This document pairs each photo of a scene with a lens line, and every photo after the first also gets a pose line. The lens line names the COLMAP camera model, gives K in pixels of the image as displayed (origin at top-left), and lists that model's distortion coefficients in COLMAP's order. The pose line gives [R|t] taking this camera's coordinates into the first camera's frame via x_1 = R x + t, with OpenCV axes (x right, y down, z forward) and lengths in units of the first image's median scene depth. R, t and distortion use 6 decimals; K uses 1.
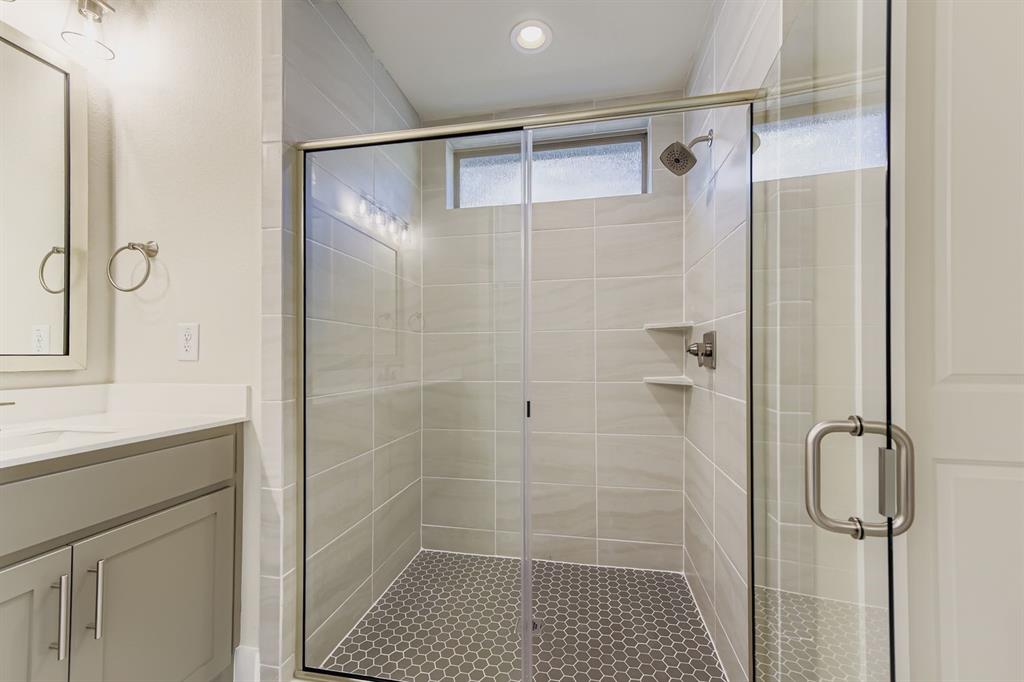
lens RADIAL K [[405.0, 0, 512.0], [0, 405.0, 341.0], [0, 0, 1]] dist [0.009868, 0.000062]
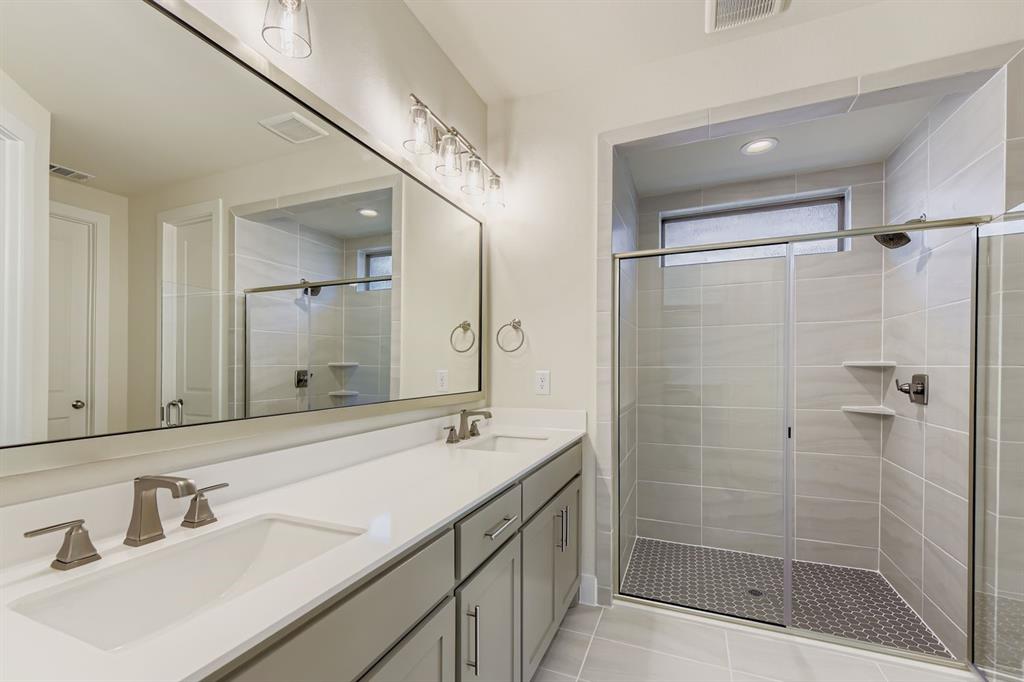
lens RADIAL K [[428.7, 0, 514.4], [0, 428.7, 359.5], [0, 0, 1]] dist [-0.000053, 0.000235]
pose [[0.979653, -0.001281, -0.200694, -0.428410], [0.005333, 0.999793, 0.019652, -0.091679], [0.200627, -0.020322, 0.979457, -0.495917]]
